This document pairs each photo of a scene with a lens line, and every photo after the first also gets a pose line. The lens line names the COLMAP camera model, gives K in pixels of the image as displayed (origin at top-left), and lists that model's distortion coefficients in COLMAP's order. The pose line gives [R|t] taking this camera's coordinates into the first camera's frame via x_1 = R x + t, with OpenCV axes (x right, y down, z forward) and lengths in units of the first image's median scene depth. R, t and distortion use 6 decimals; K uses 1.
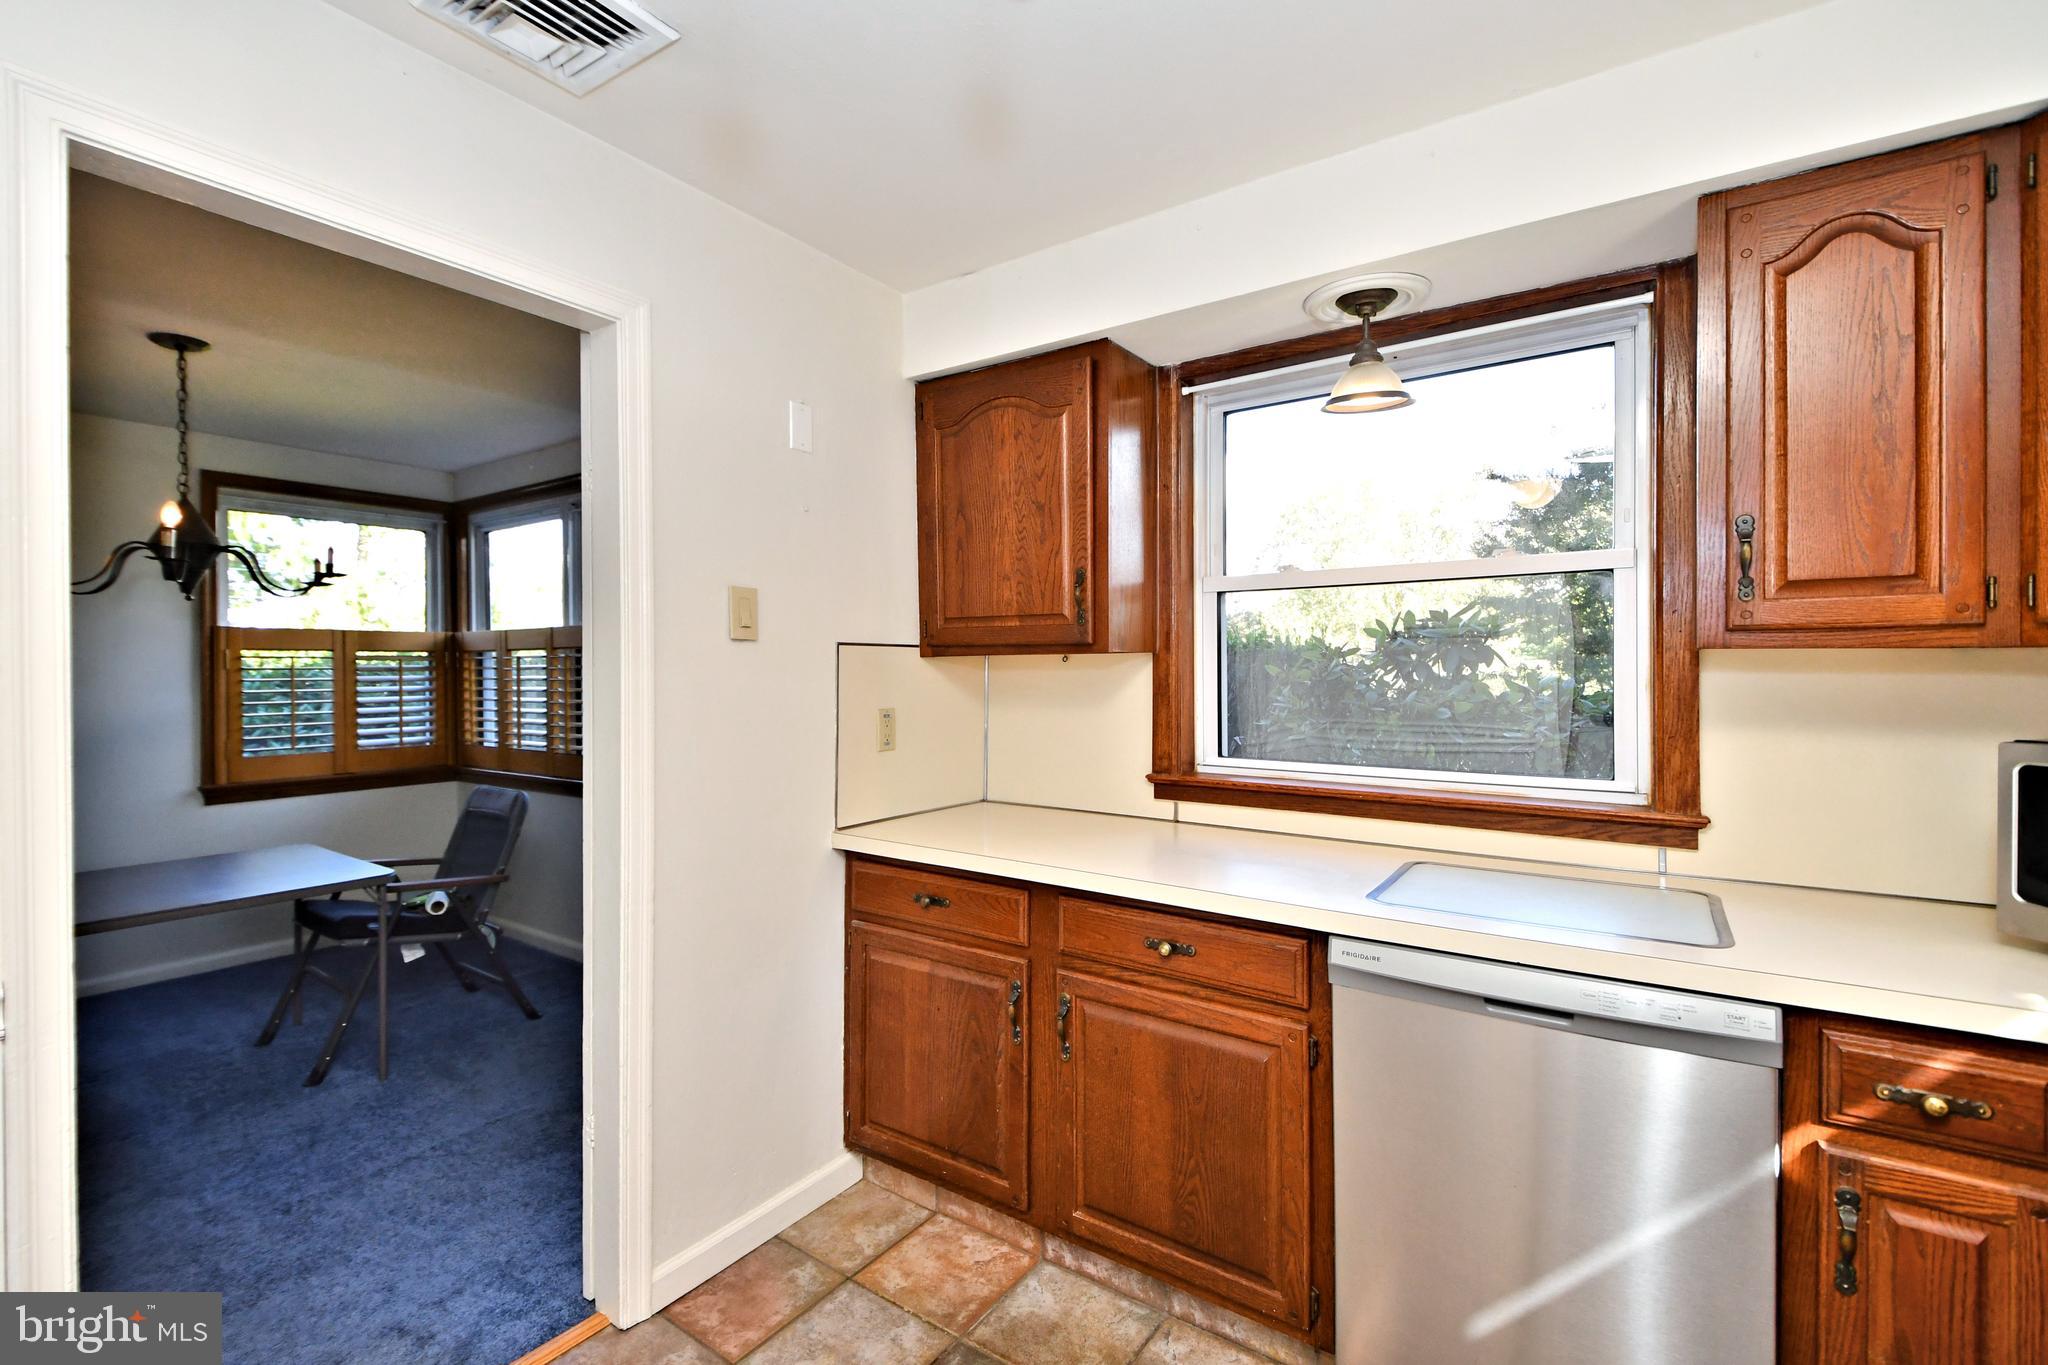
lens RADIAL K [[902.4, 0, 972.6], [0, 902.4, 678.6], [0, 0, 1]] dist [0.016227, -0.010101]
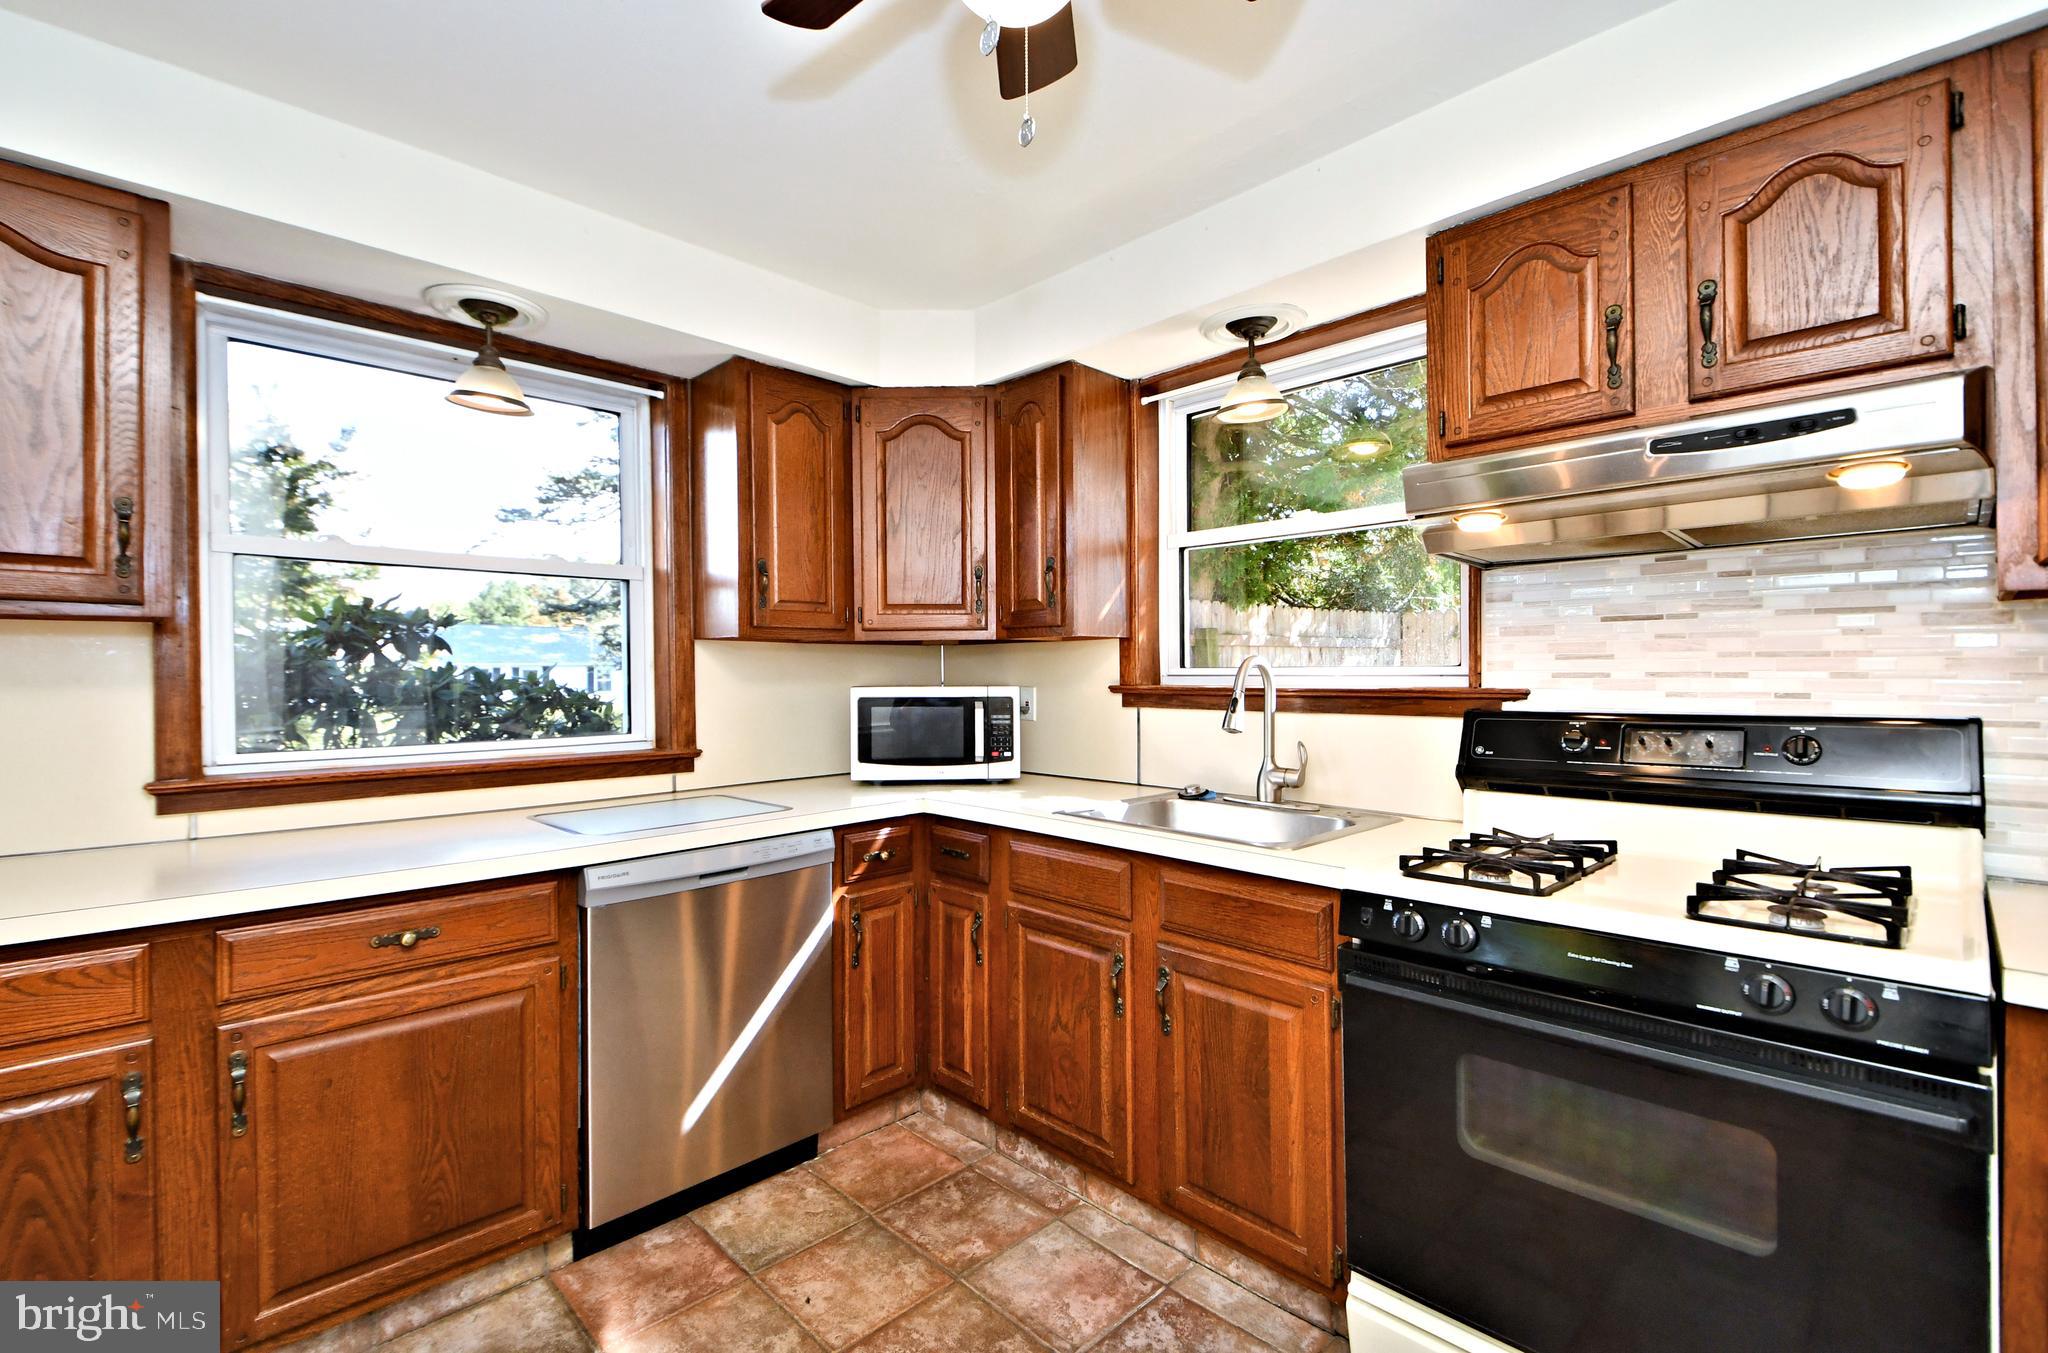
lens RADIAL K [[902.4, 0, 989.0], [0, 902.4, 672.1], [0, 0, 1]] dist [0.016227, -0.010101]
pose [[0.170760, 0.003952, 0.985305, -0.545389], [0.016643, 0.999838, -0.006894, 0.037606], [-0.985172, 0.017575, 0.170667, 0.228675]]
